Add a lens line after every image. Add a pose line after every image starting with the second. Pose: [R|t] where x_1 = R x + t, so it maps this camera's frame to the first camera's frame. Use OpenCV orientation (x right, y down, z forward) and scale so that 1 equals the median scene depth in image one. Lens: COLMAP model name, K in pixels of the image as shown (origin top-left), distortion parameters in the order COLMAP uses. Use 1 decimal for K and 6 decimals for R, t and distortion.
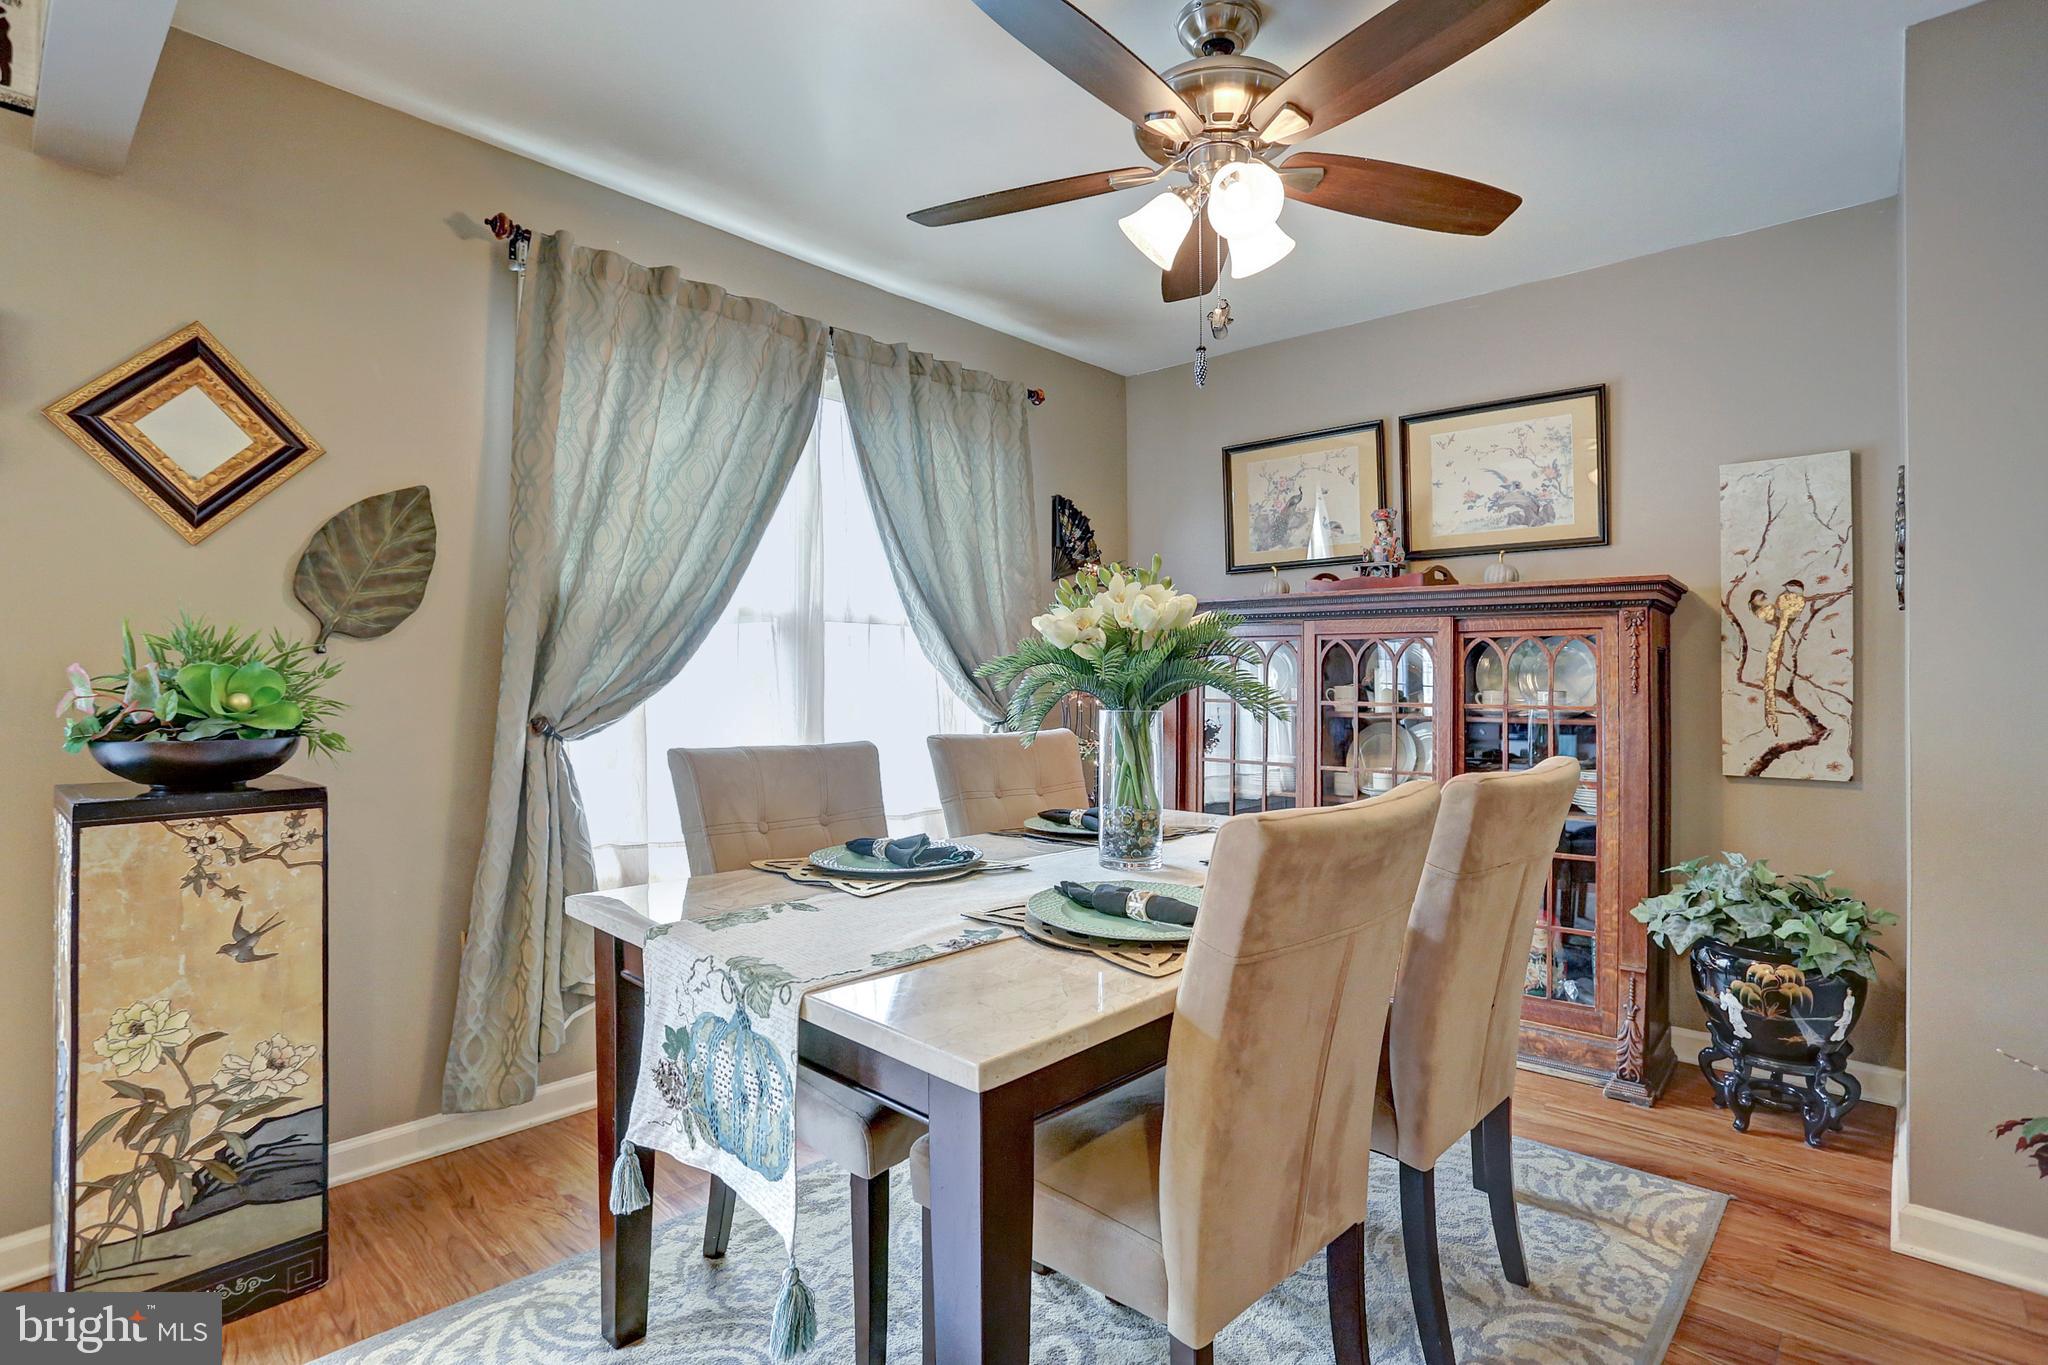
lens RADIAL K [[999.4, 0, 1026.6], [0, 999.4, 682.4], [0, 0, 1]] dist [-0.057430, 0.017469]
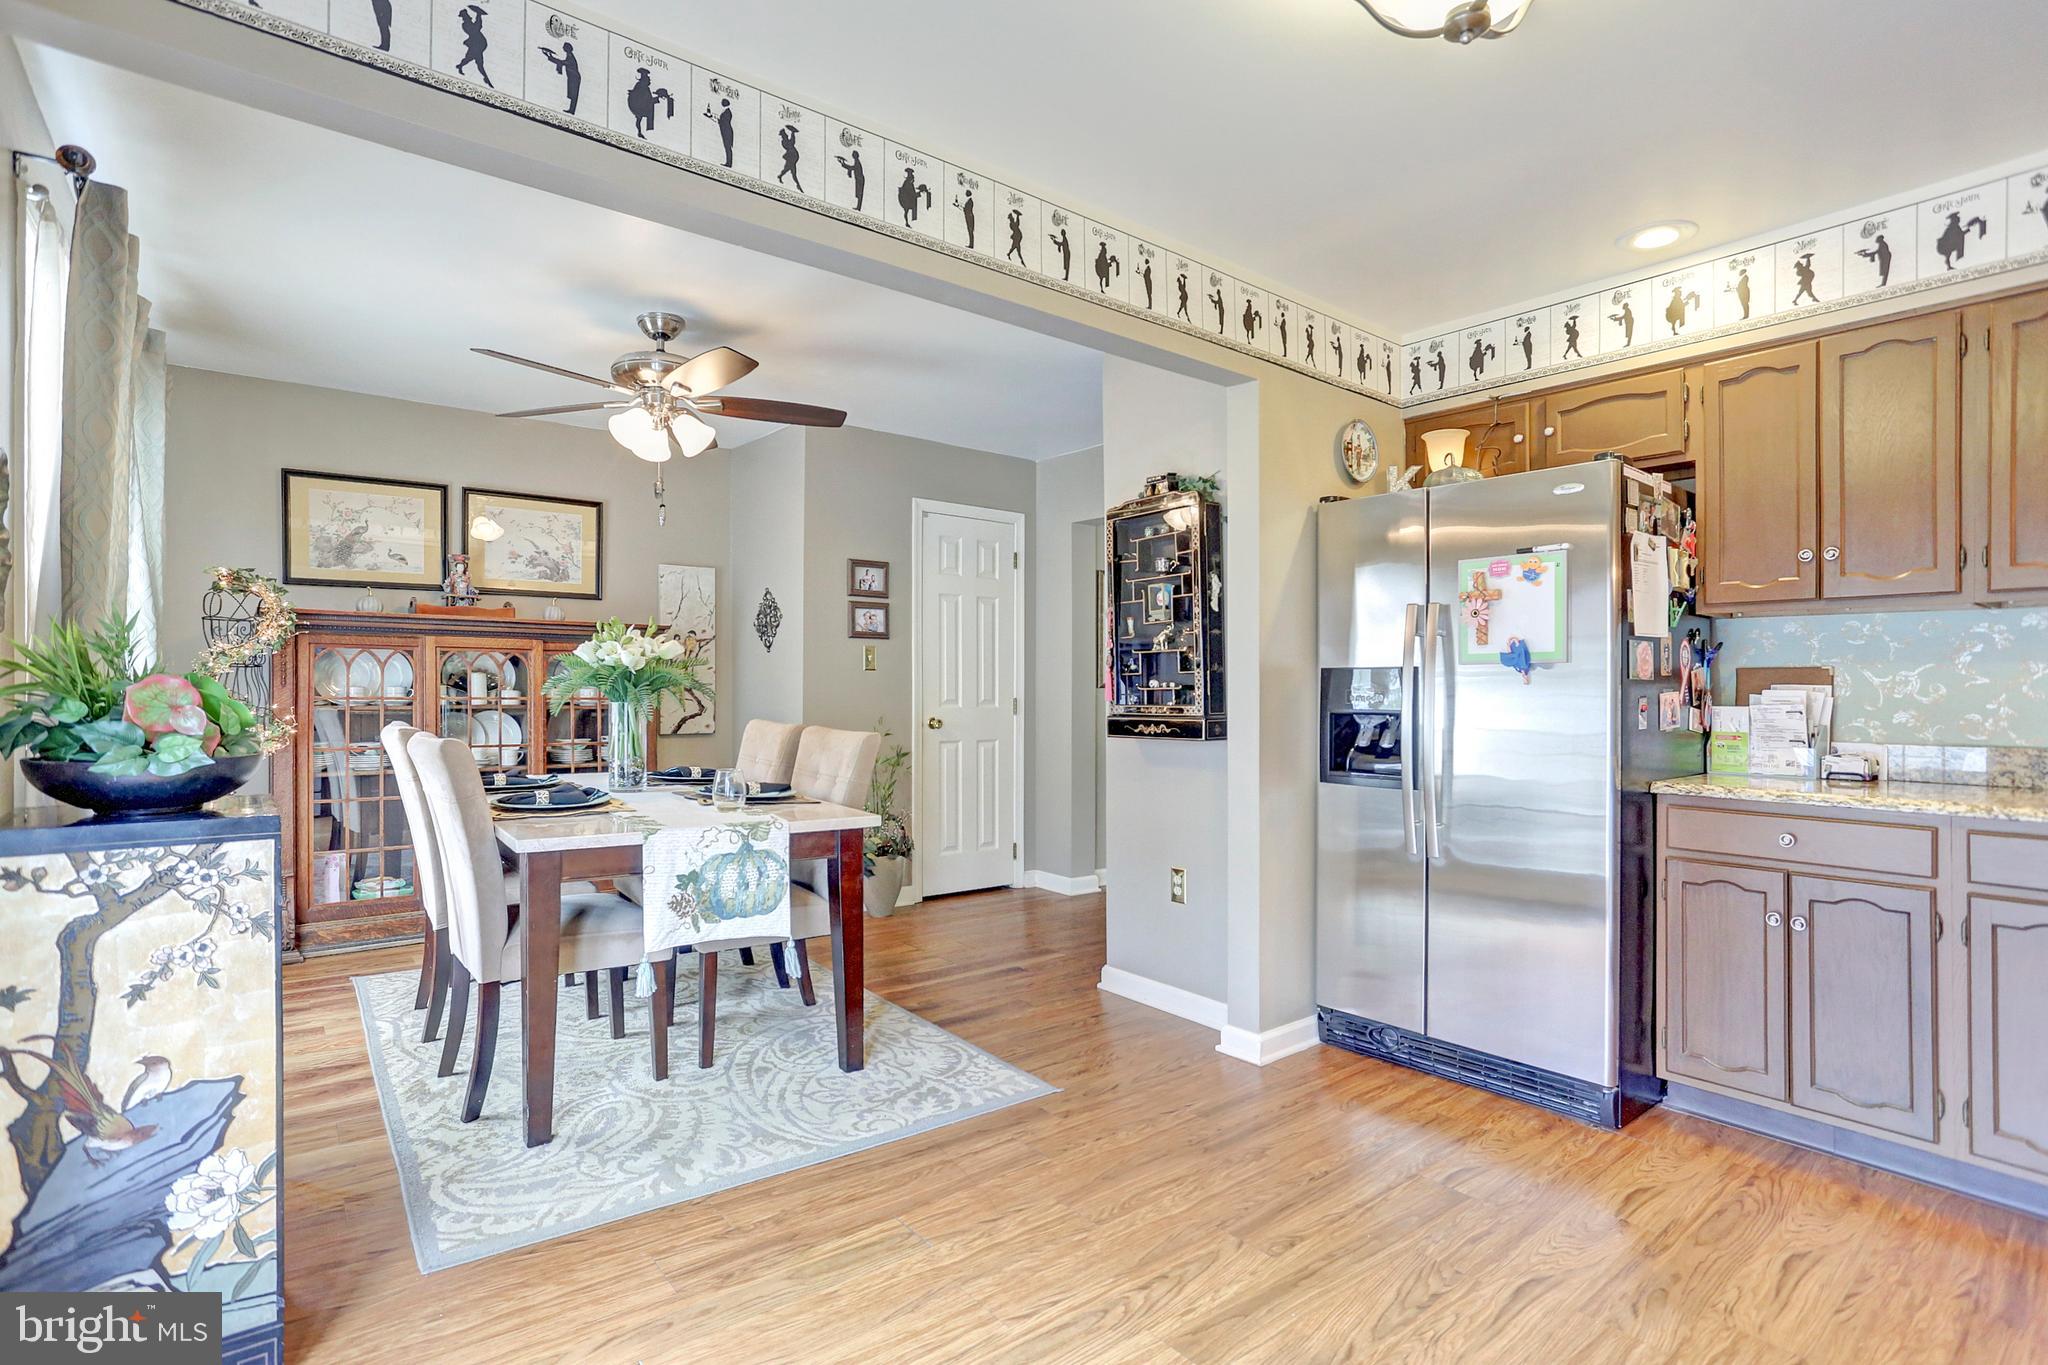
lens RADIAL K [[999.4, 0, 990.2], [0, 999.4, 702.5], [0, 0, 1]] dist [-0.057430, 0.017469]
pose [[0.188168, -0.018454, 0.981963, -0.897028], [-0.005233, 0.999790, 0.019791, -0.004087], [-0.982123, -0.008863, 0.188032, 0.039454]]
